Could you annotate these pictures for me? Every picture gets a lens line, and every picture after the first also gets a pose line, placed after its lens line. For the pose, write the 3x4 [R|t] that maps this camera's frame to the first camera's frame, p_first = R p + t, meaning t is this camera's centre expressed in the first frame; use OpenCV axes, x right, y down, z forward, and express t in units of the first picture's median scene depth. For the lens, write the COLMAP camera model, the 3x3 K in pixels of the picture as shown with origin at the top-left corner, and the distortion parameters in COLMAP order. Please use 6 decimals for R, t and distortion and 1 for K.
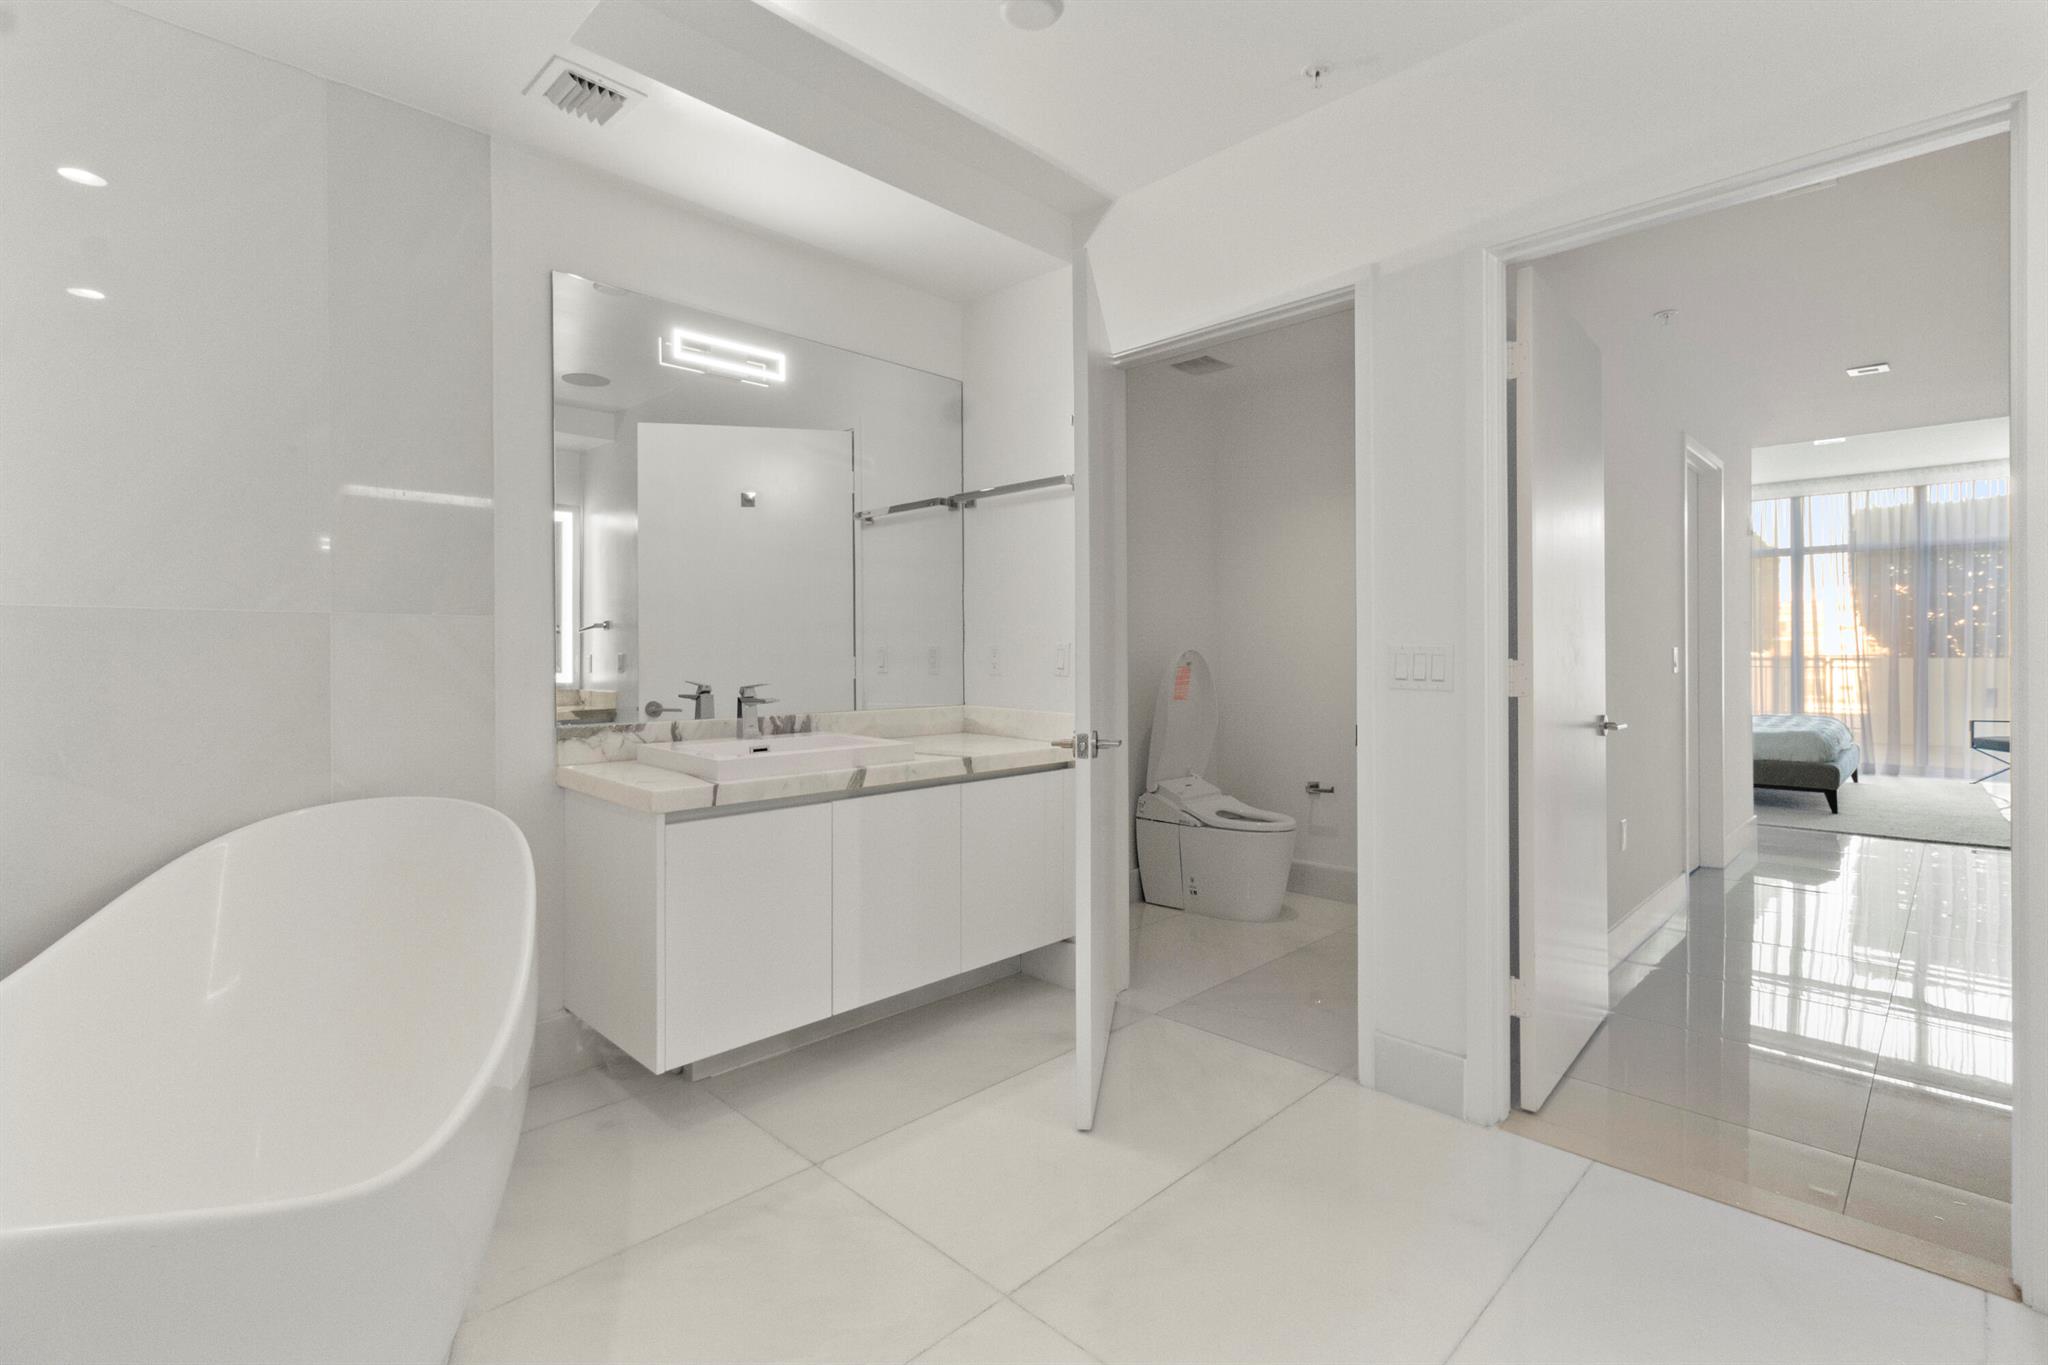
lens RADIAL K [[956.5, 0, 1034.2], [0, 956.5, 666.0], [0, 0, 1]] dist [0.008246, -0.000208]
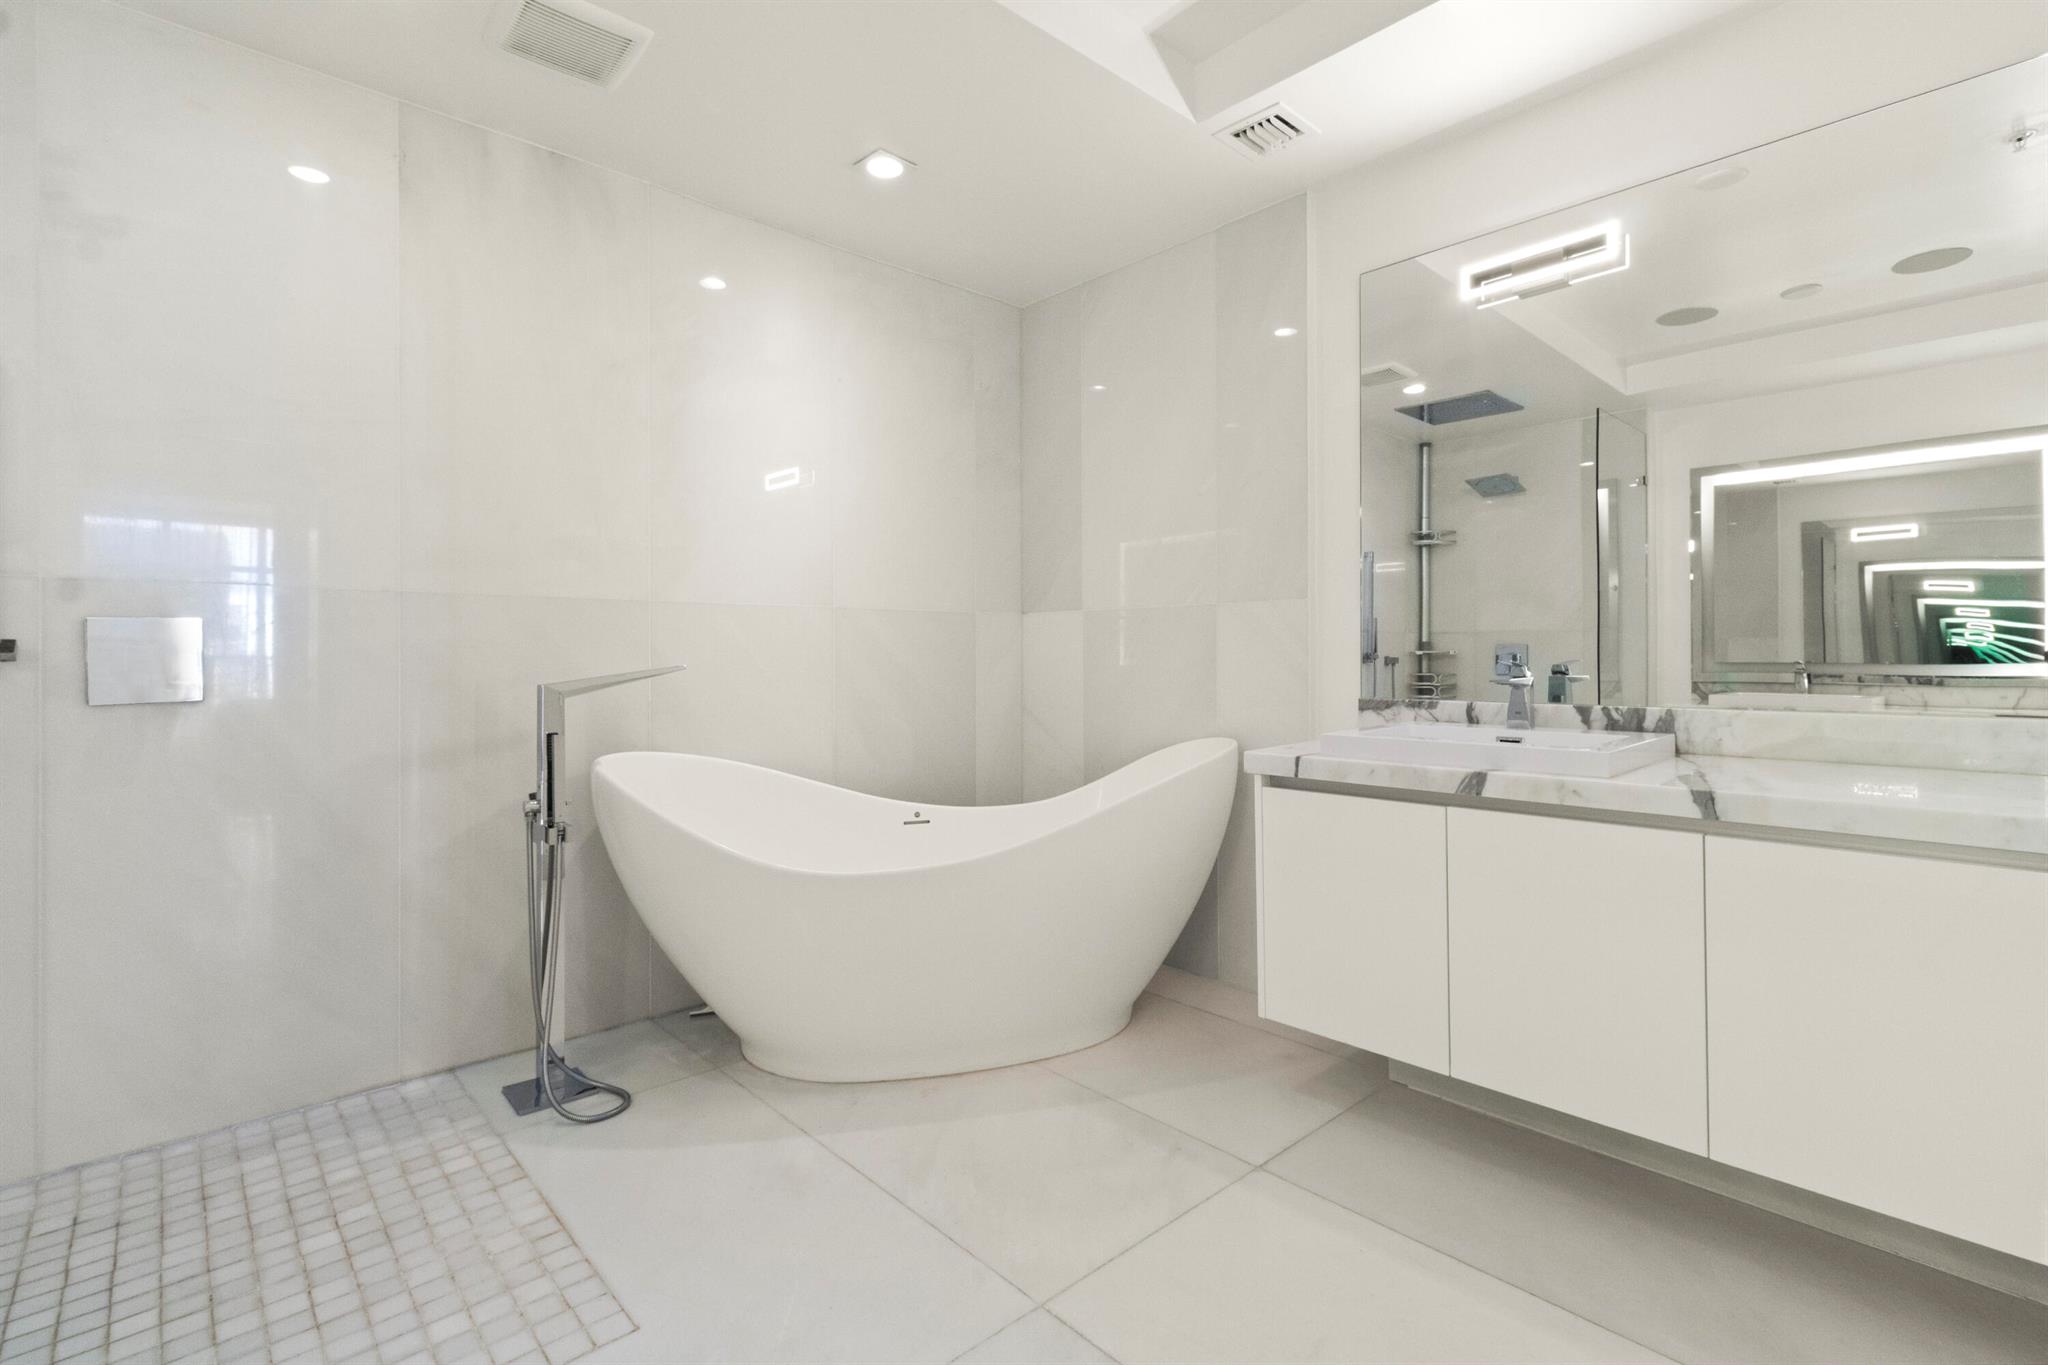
lens RADIAL K [[956.5, 0, 1042.0], [0, 956.5, 664.8], [0, 0, 1]] dist [0.008246, -0.000208]
pose [[-0.049163, 0.012708, -0.998710, 0.564060], [-0.010506, 0.999857, 0.013239, 0.016020], [0.998736, 0.011143, -0.049023, 0.658768]]
